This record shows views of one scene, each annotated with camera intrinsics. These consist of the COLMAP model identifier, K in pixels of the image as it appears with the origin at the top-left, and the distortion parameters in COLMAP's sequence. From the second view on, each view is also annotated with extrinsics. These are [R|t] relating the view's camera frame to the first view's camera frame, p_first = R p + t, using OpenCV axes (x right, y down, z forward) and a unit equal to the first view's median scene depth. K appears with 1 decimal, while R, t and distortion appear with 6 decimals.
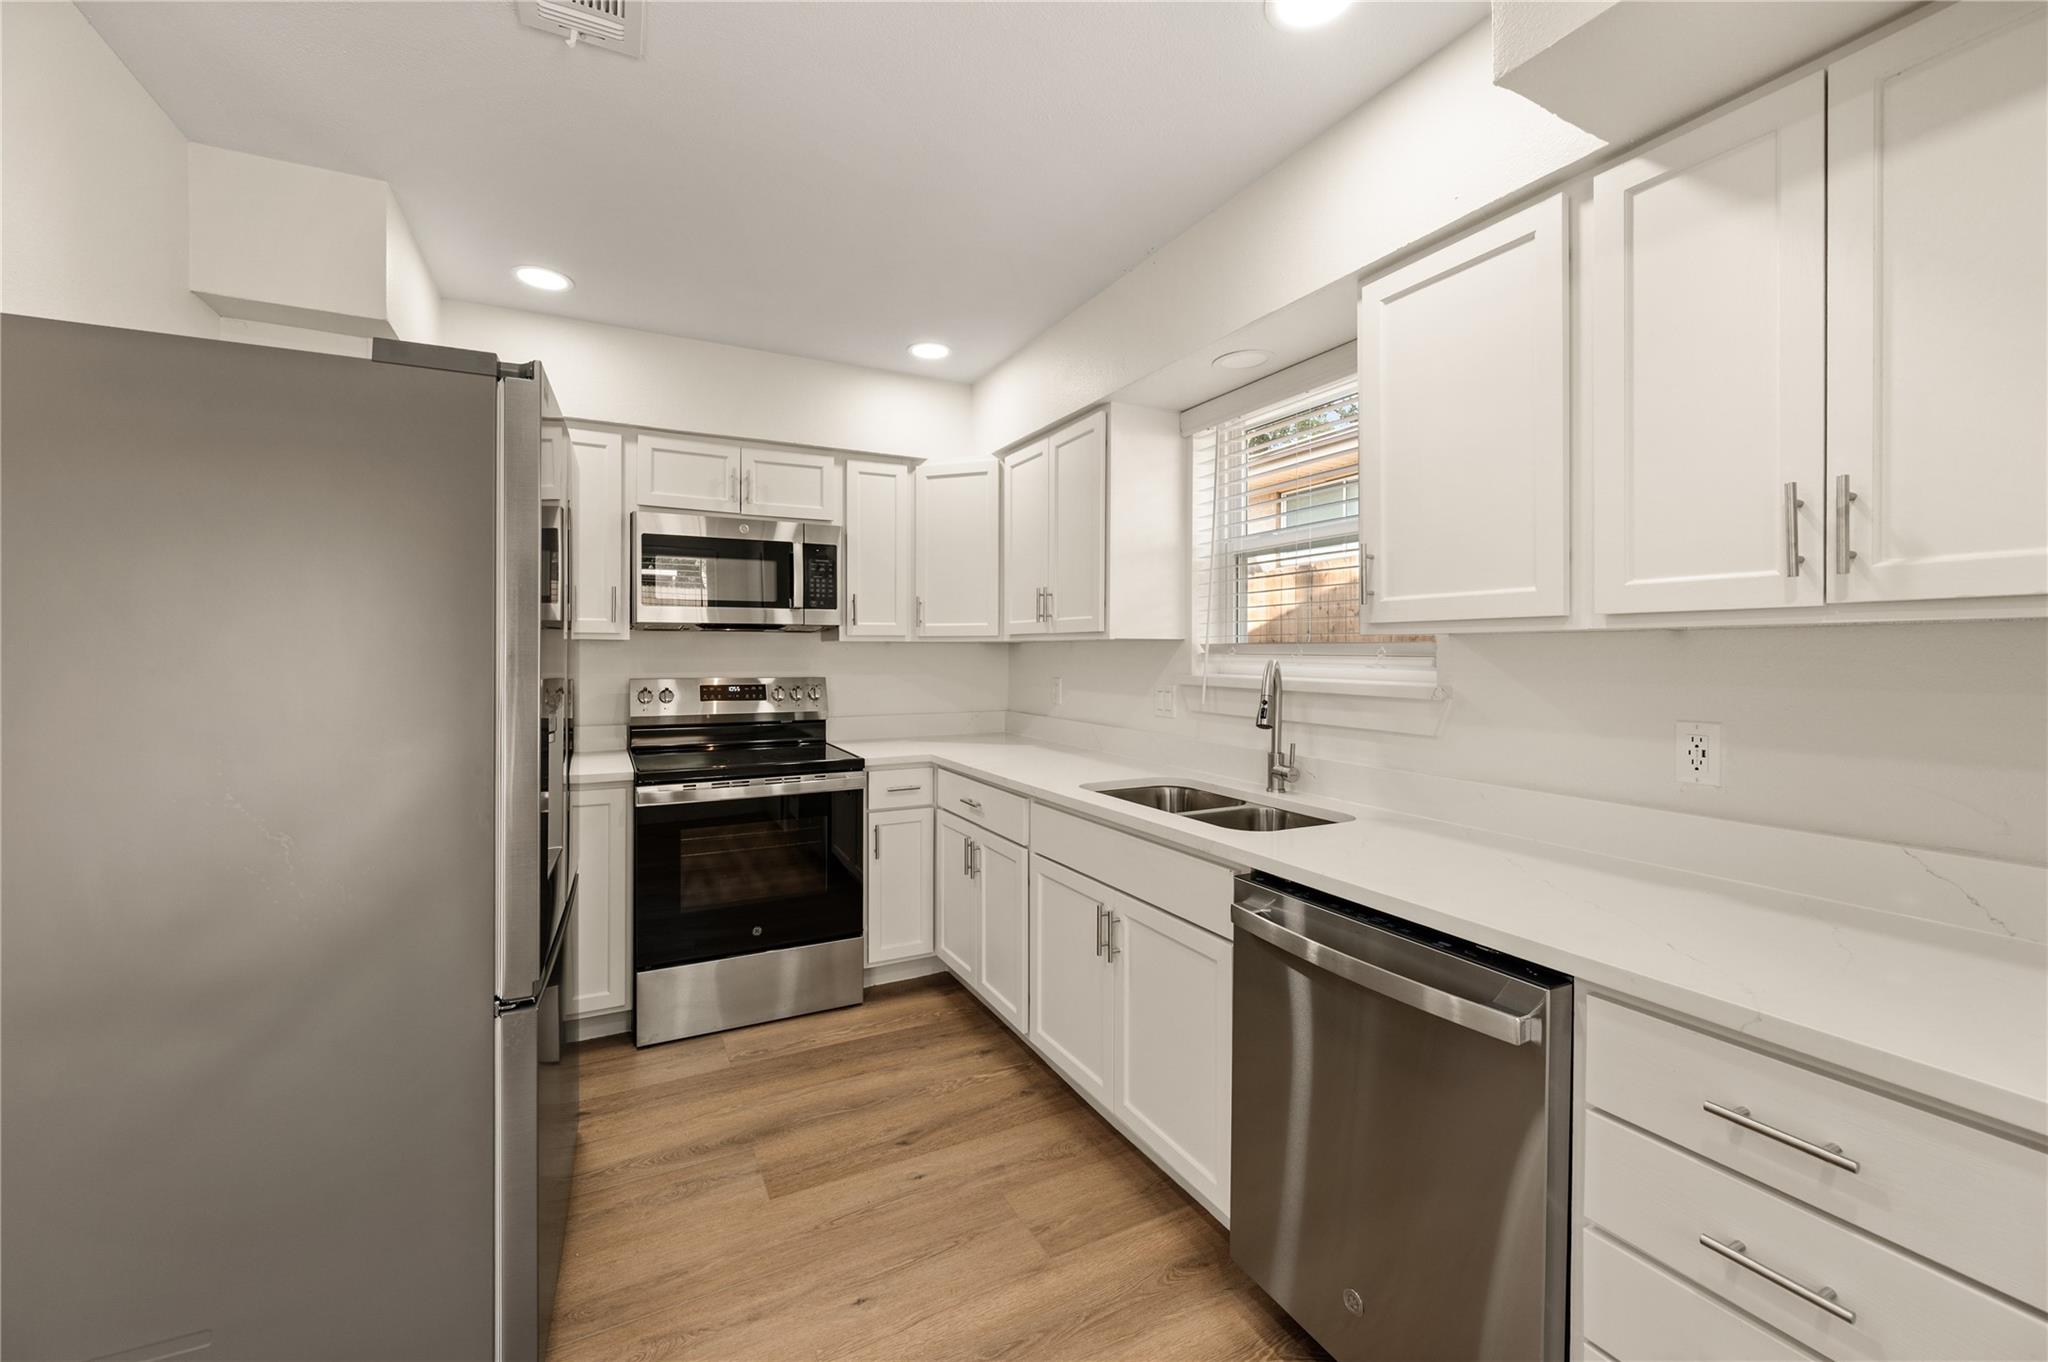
lens RADIAL K [[814.9, 0, 1018.0], [0, 814.9, 678.4], [0, 0, 1]] dist [-0.000792, 0.000249]
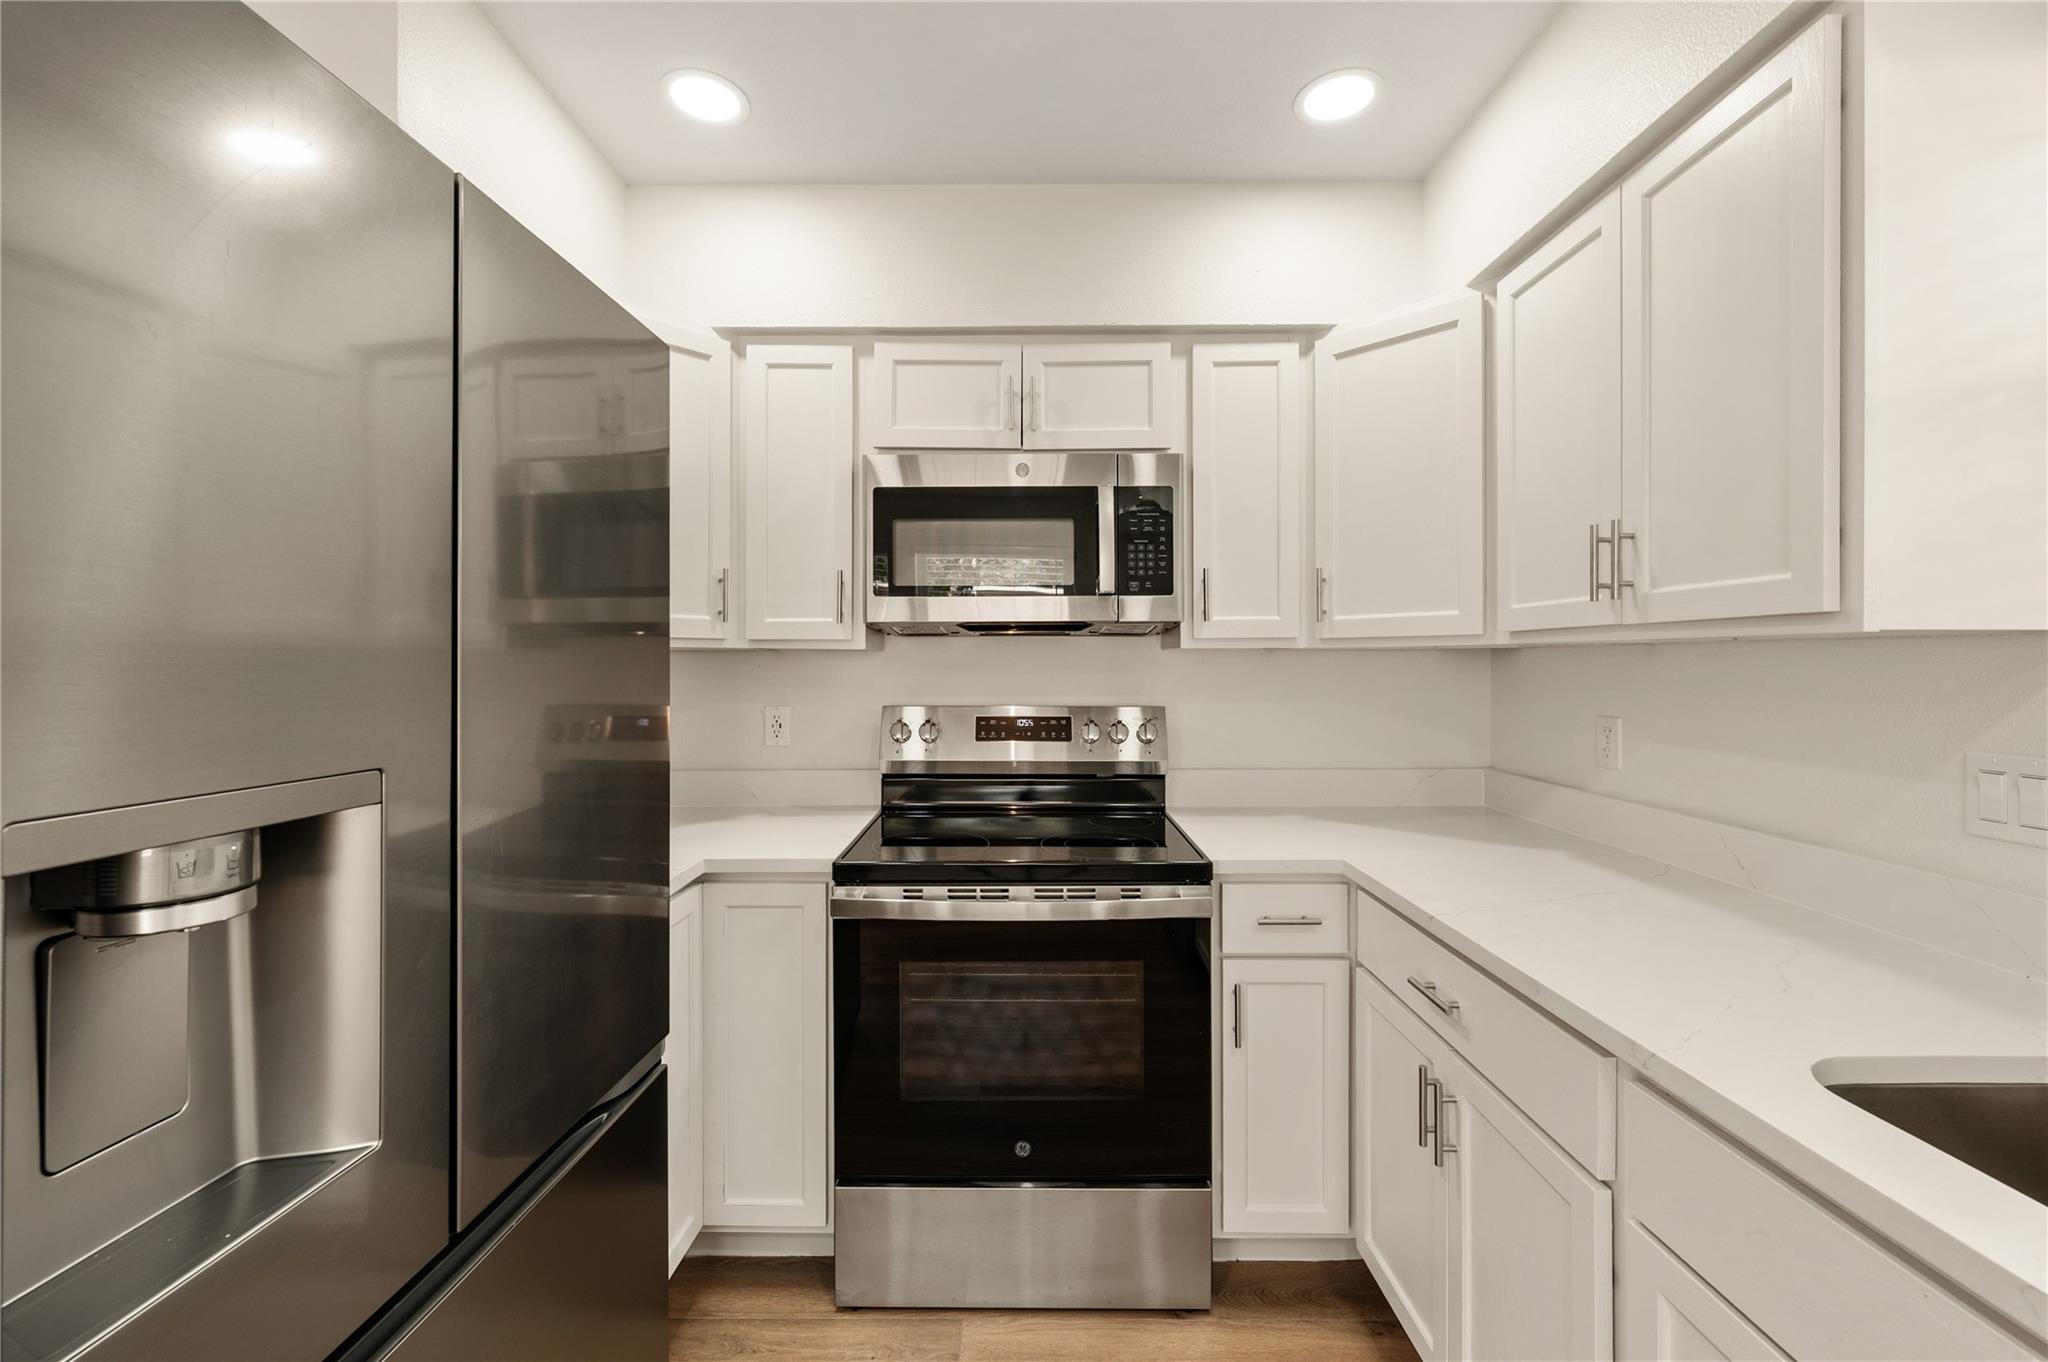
lens RADIAL K [[827.5, 0, 1021.7], [0, 827.5, 657.4], [0, 0, 1]] dist [-0.001191, -0.000152]
pose [[0.883450, -0.006580, -0.468479, -0.039105], [-0.012320, 0.999229, -0.037267, -0.015688], [0.468364, 0.038695, 0.882688, 0.426597]]
